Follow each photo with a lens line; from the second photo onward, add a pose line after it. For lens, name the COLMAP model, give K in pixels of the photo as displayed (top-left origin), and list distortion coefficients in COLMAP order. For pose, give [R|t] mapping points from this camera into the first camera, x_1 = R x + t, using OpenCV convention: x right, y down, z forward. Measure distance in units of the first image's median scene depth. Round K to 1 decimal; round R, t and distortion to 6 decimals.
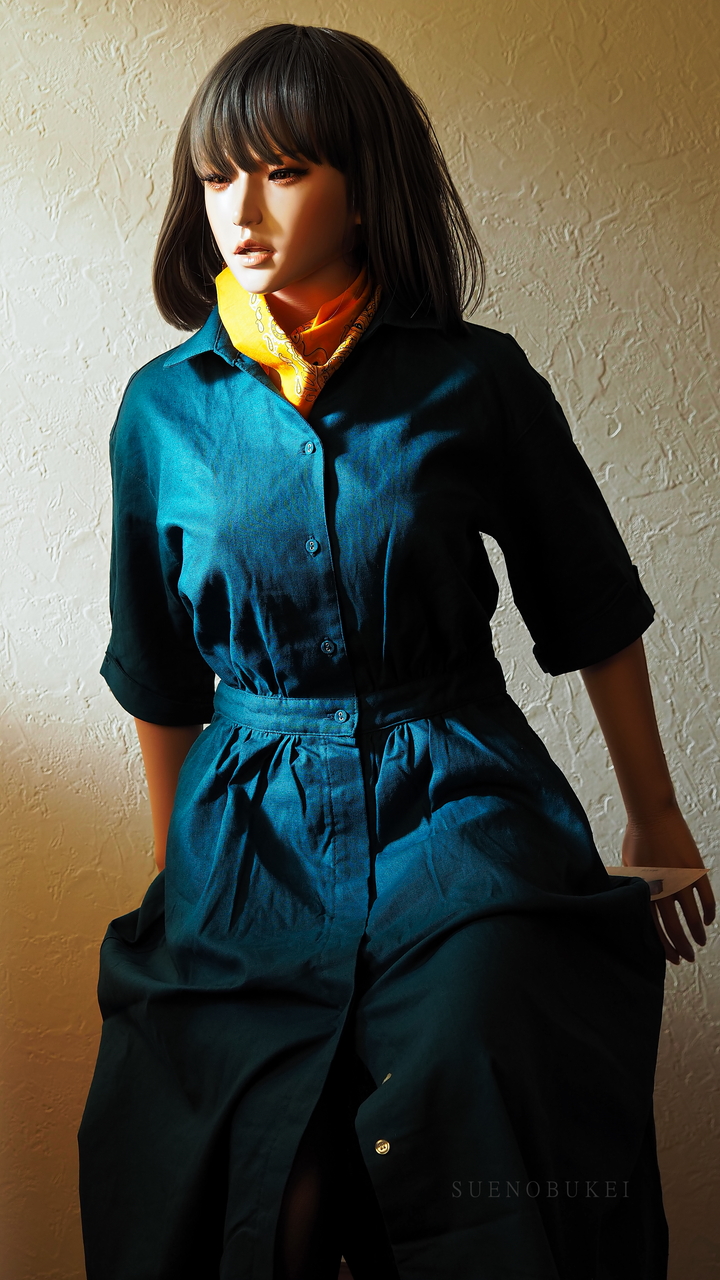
lens RADIAL K [[3653.8, 0, 365.2], [0, 3653.8, 637.2], [0, 0, 1]] dist [-0.038277, 0.000000]
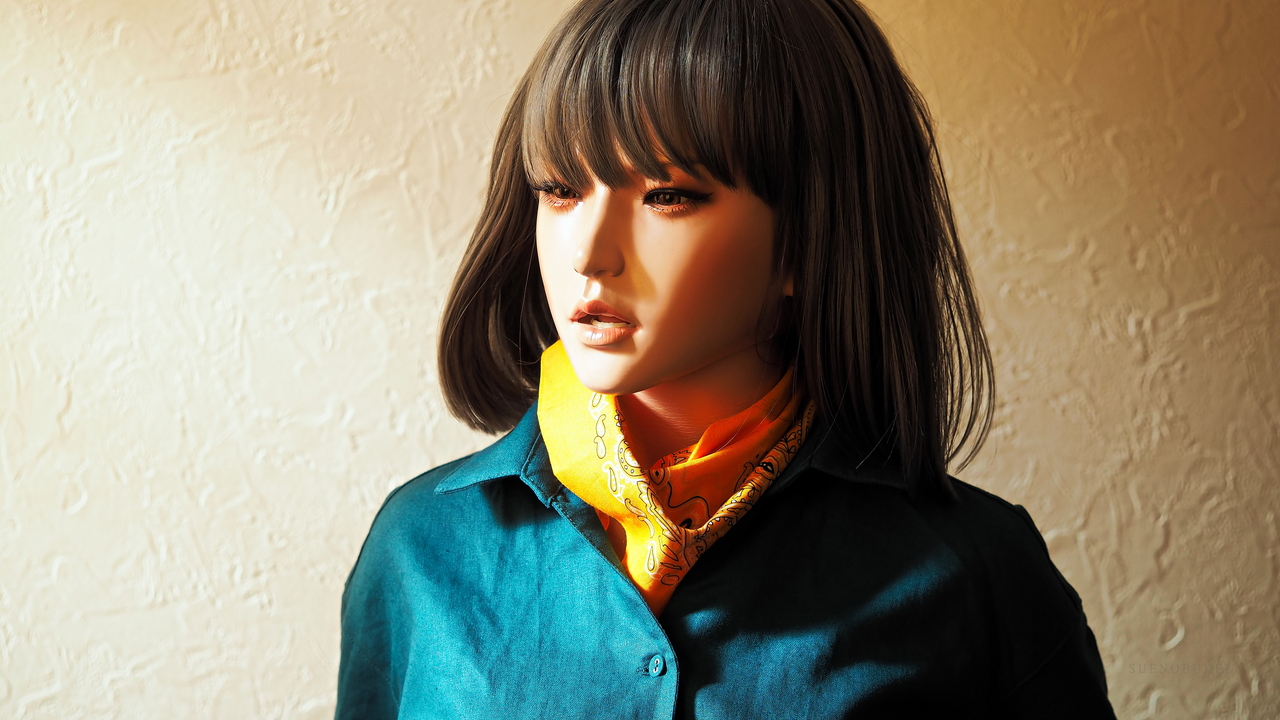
lens RADIAL K [[3653.8, 0, 632.5], [0, 3653.8, 368.8], [0, 0, 1]] dist [-0.038277, 0.000000]
pose [[0.990989, 0.116545, -0.066020, 0.013469], [-0.120094, 0.991368, -0.052600, -0.066331], [0.059320, 0.060054, 0.996431, 0.407786]]
